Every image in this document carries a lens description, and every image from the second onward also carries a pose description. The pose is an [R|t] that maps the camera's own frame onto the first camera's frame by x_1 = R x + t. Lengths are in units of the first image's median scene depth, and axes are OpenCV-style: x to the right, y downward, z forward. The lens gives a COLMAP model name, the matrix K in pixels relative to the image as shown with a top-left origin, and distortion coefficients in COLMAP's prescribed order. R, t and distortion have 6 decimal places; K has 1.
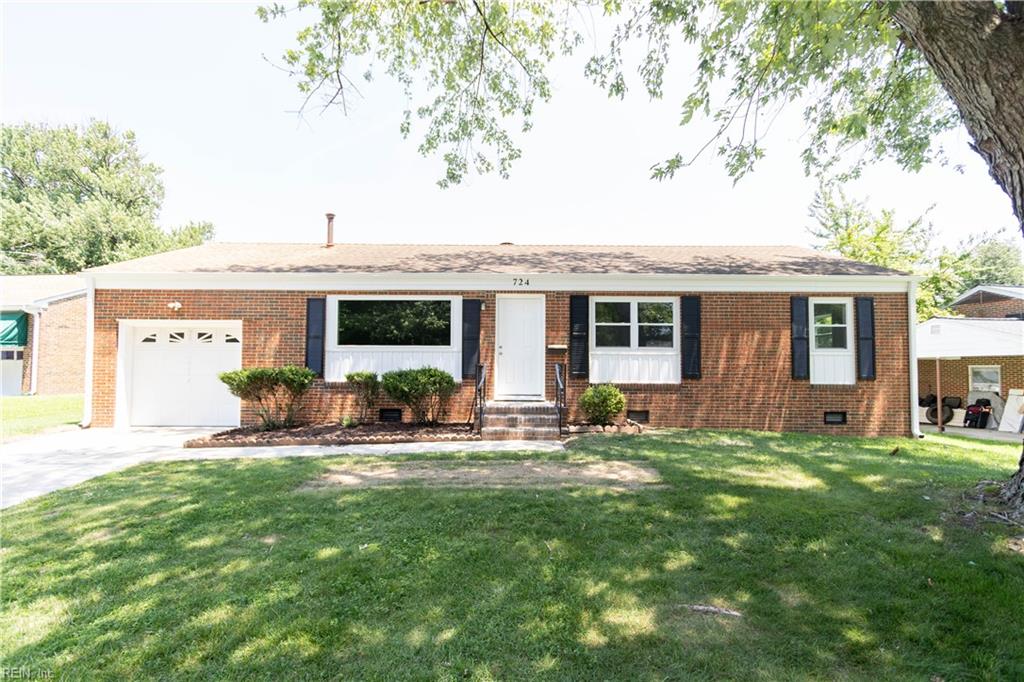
lens RADIAL K [[482.8, 0, 511.7], [0, 482.8, 360.7], [0, 0, 1]] dist [0.004073, -0.000510]
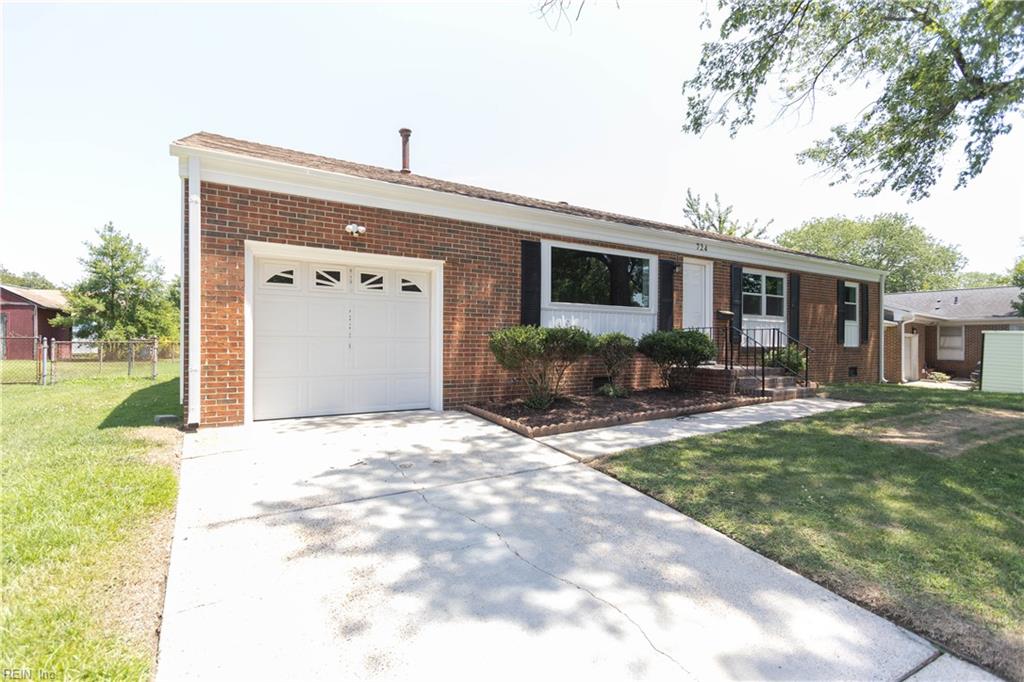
lens RADIAL K [[463.8, 0, 511.6], [0, 463.8, 345.0], [0, 0, 1]] dist [0.010587, -0.005872]
pose [[0.866612, -0.001990, 0.498978, -0.807109], [-0.018306, 0.999192, 0.035779, 0.014002], [-0.498646, -0.040141, 0.865876, 0.347747]]
